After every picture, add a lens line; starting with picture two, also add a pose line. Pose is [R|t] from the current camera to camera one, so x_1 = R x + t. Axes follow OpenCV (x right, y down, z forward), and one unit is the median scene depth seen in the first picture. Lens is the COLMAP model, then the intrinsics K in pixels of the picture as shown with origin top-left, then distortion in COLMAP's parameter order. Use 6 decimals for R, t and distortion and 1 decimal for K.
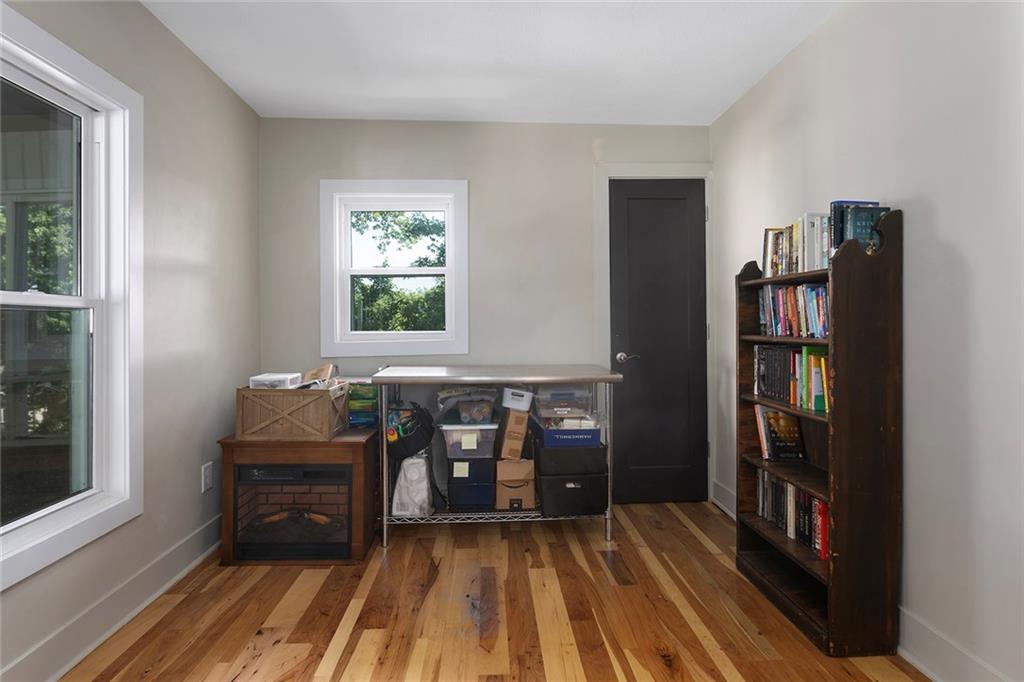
lens RADIAL K [[514.2, 0, 509.0], [0, 514.2, 322.5], [0, 0, 1]] dist [0.001024, 0.000131]
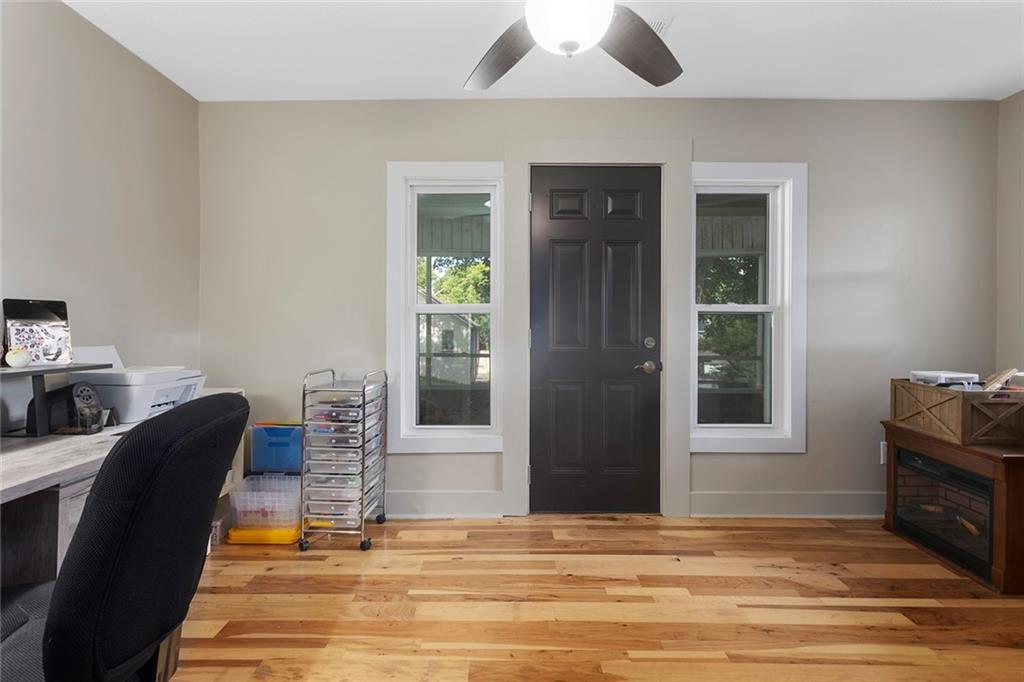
lens RADIAL K [[486.5, 0, 512.0], [0, 486.5, 341.0], [0, 0, 1]] dist [0.002357, 0.000070]
pose [[-0.042260, 0.037811, -0.998391, 0.599280], [-0.000636, 0.999282, 0.037871, 0.003451], [0.999106, 0.002236, -0.042206, 0.204878]]
